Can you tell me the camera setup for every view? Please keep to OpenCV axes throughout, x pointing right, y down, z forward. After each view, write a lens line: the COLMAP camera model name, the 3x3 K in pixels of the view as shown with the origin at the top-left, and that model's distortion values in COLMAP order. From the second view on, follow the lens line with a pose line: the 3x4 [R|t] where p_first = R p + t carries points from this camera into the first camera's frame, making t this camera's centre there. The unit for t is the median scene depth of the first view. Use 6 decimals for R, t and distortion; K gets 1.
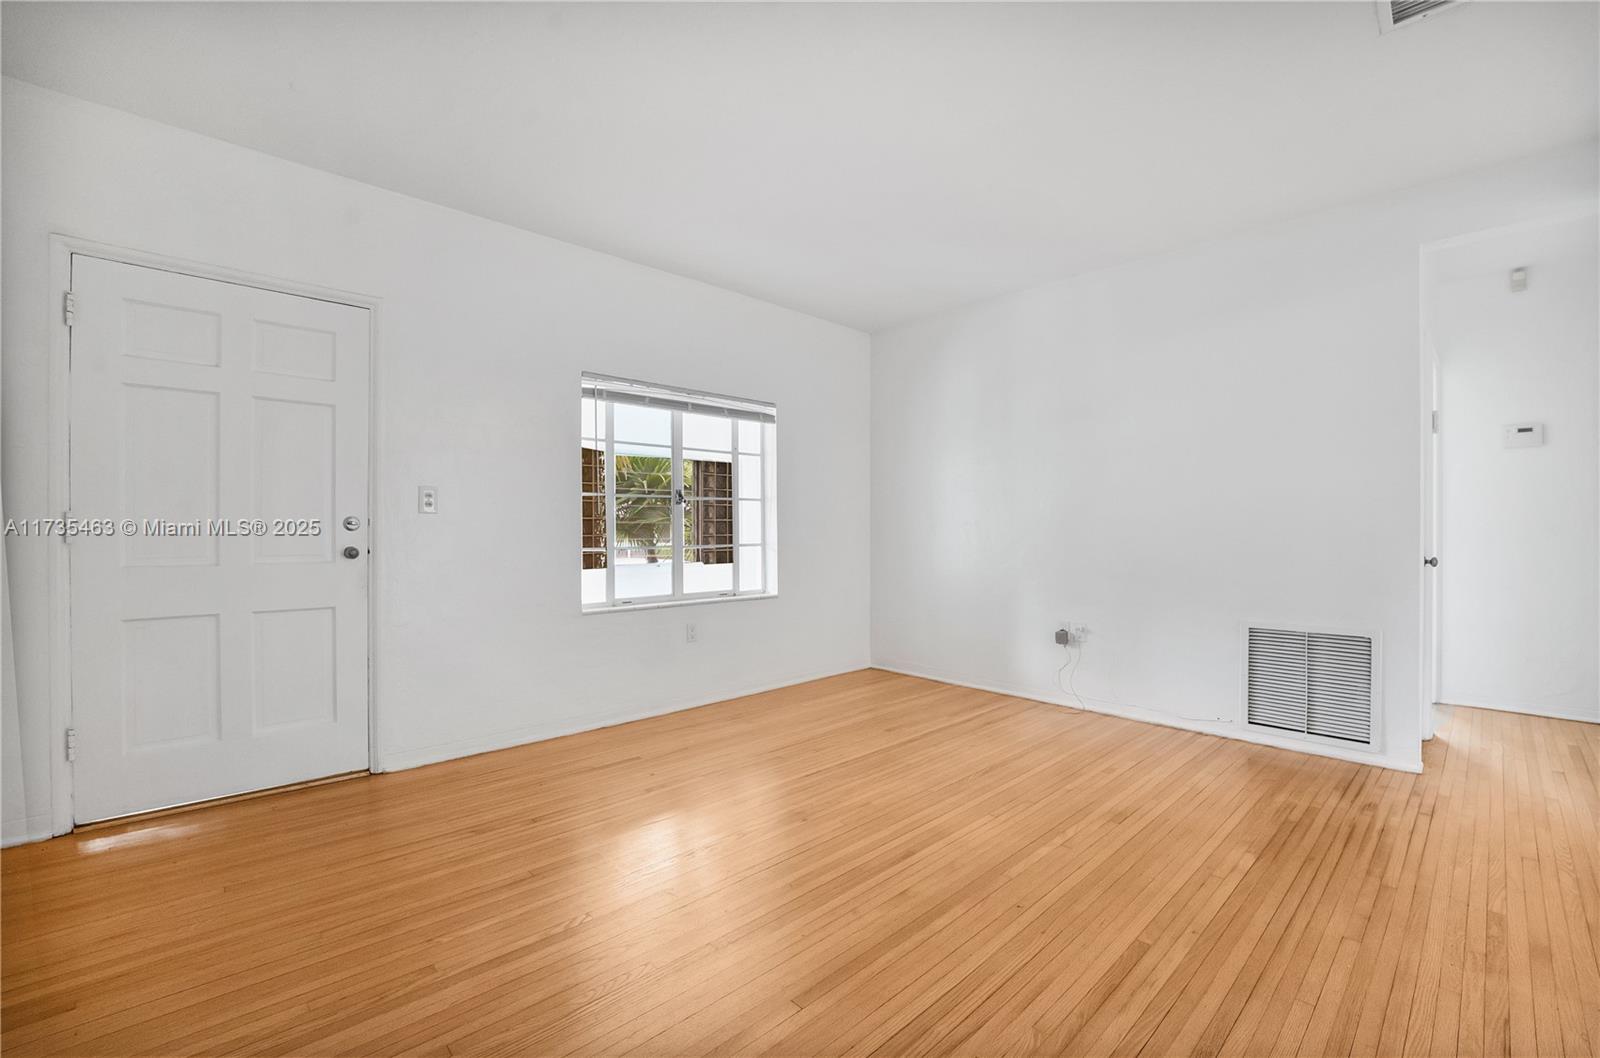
lens RADIAL K [[670.9, 0, 799.8], [0, 670.9, 532.2], [0, 0, 1]] dist [-0.023543, 0.003678]
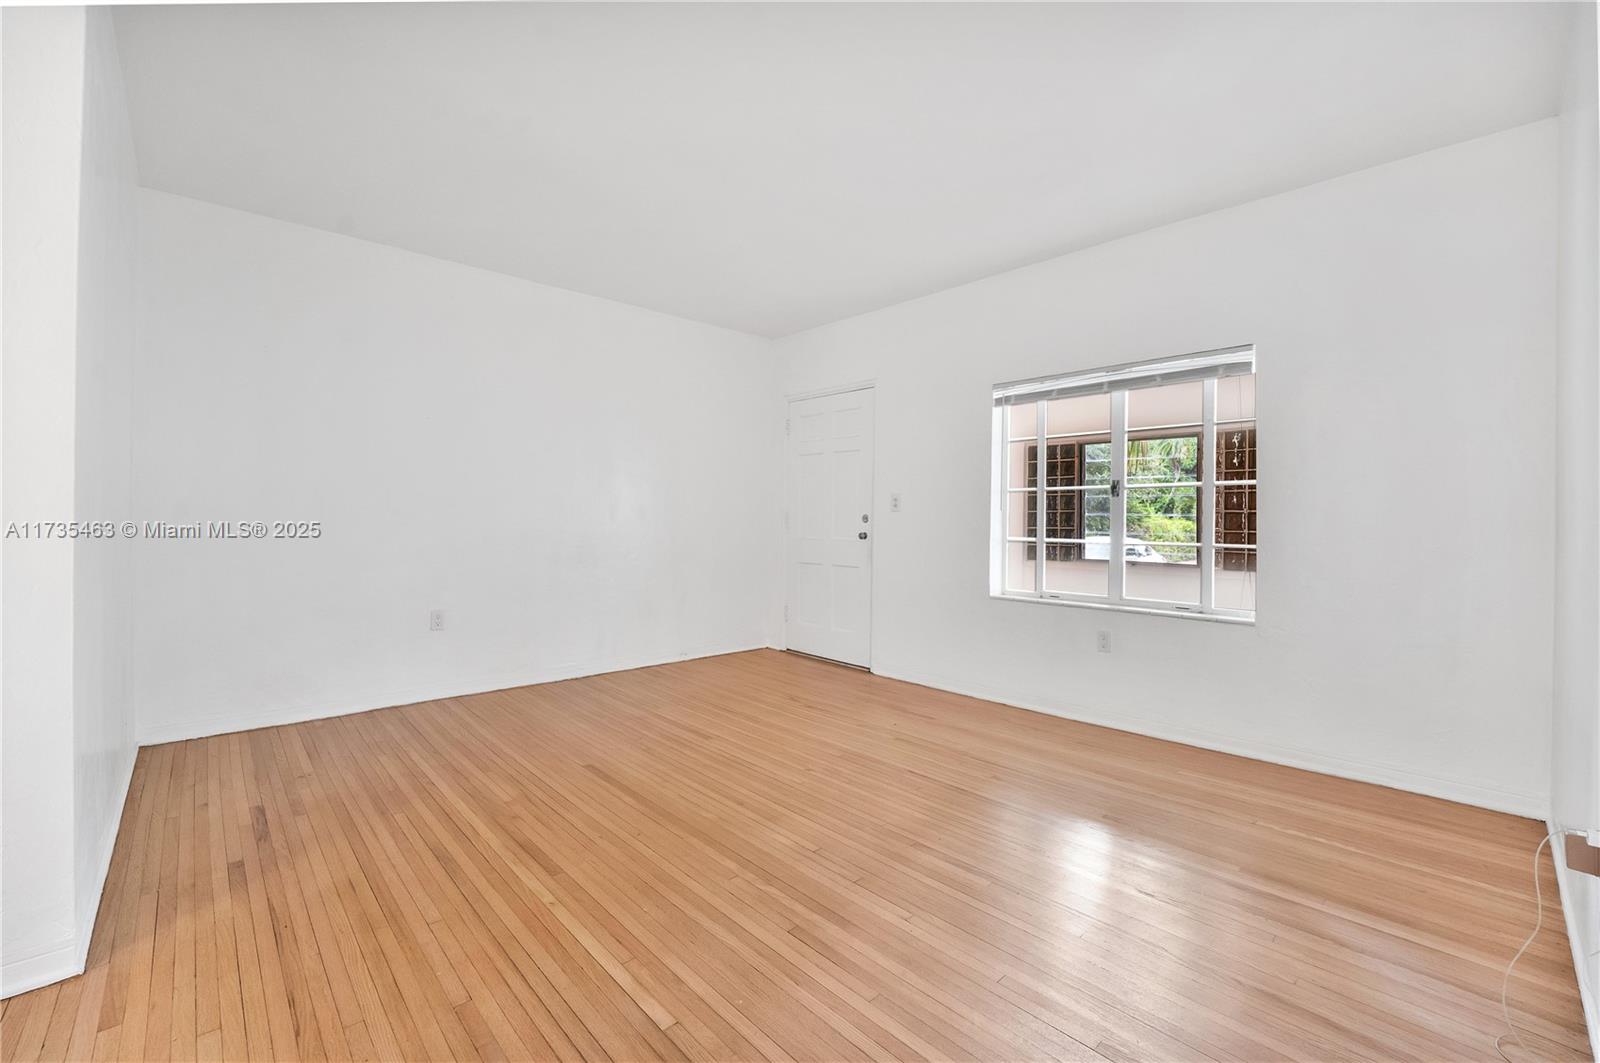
lens RADIAL K [[649.9, 0, 798.0], [0, 649.9, 524.3], [0, 0, 1]] dist [-0.021083, 0.000250]
pose [[0.003065, 0.004379, -0.999986, 0.777454], [-0.015117, 0.999876, 0.004332, -0.002425], [0.999881, 0.015104, 0.003131, 0.664247]]
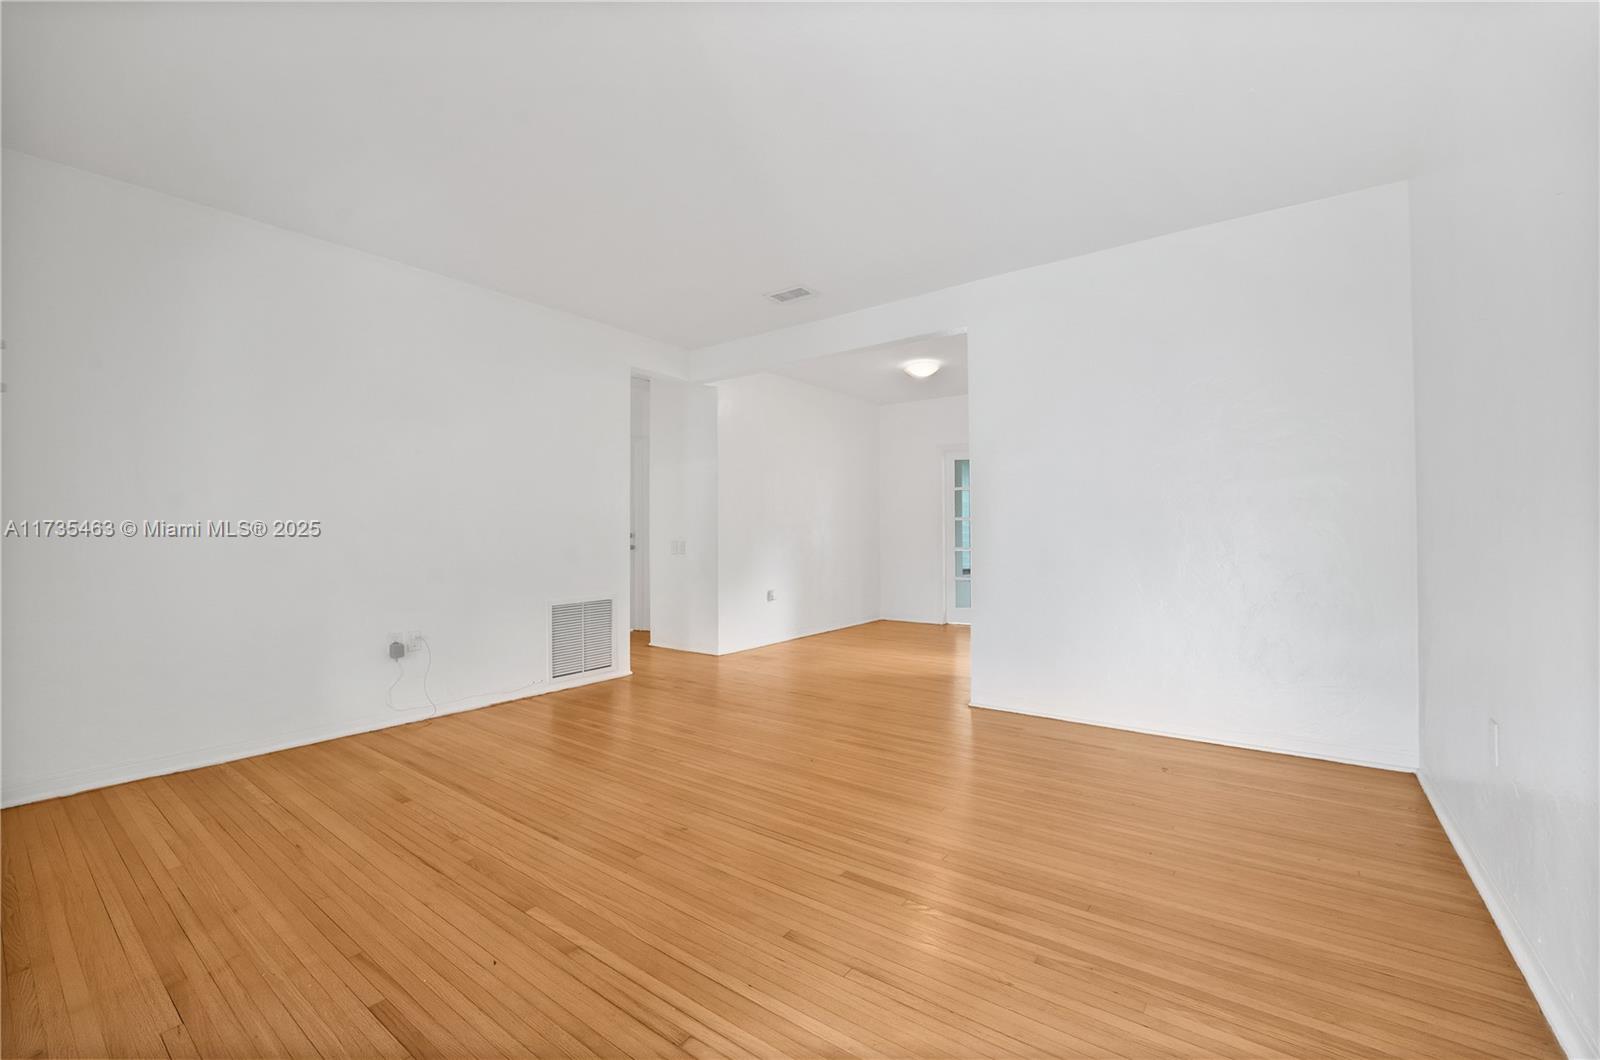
lens RADIAL K [[670.9, 0, 799.8], [0, 670.9, 533.2], [0, 0, 1]] dist [-0.023543, 0.003678]
pose [[-0.183523, 0.001615, 0.983014, -0.668303], [0.009648, 0.999953, 0.000158, 0.001958], [-0.982968, 0.009513, -0.183530, 0.690295]]
